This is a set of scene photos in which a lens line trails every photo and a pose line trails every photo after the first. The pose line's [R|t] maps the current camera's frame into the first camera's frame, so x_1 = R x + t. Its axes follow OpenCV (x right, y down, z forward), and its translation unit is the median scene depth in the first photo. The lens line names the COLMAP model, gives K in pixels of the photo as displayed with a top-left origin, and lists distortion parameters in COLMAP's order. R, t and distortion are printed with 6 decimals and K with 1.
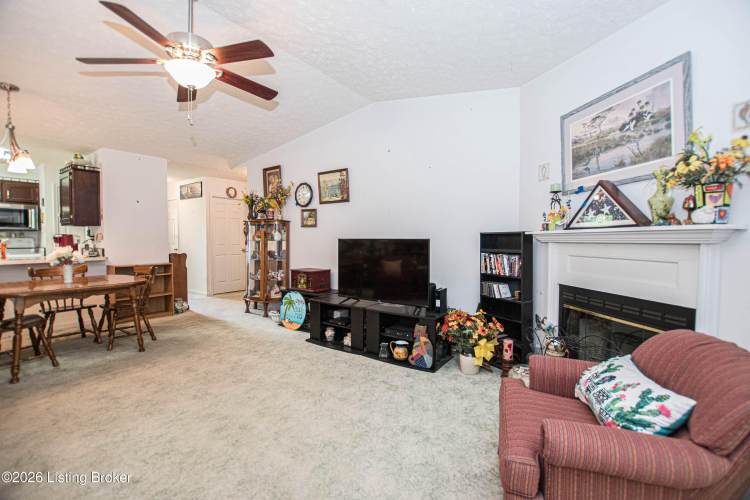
lens RADIAL K [[333.1, 0, 383.2], [0, 333.1, 248.6], [0, 0, 1]] dist [-0.026576, -0.000141]
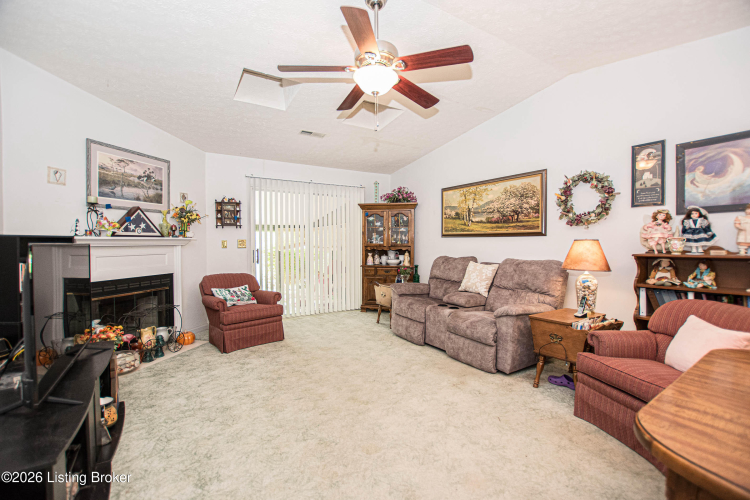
lens RADIAL K [[333.1, 0, 383.2], [0, 333.1, 248.6], [0, 0, 1]] dist [-0.026576, -0.000141]
pose [[-0.926206, -0.005070, 0.376983, -0.787200], [0.013356, 0.998841, 0.046245, -0.047114], [-0.376781, 0.047868, -0.925065, 1.543653]]
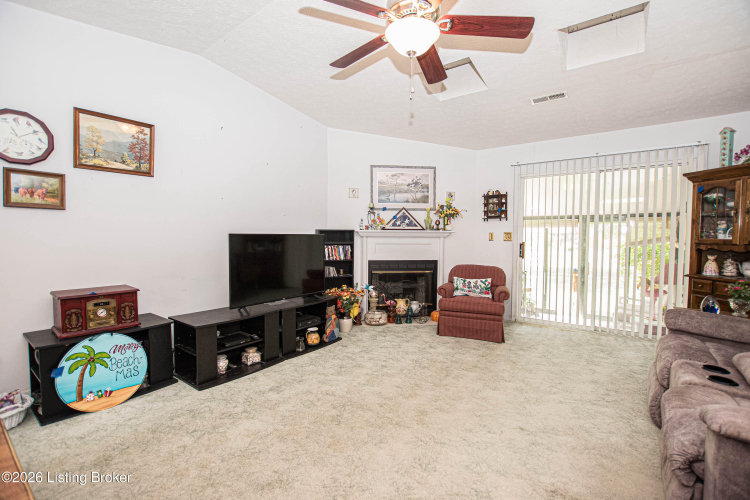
lens RADIAL K [[334.7, 0, 370.8], [0, 334.7, 249.5], [0, 0, 1]] dist [-0.027501, -0.000076]
pose [[0.046547, -0.043332, 0.997976, -1.149148], [0.022666, 0.998847, 0.042312, -0.024272], [-0.998659, 0.020651, 0.047476, 0.846750]]
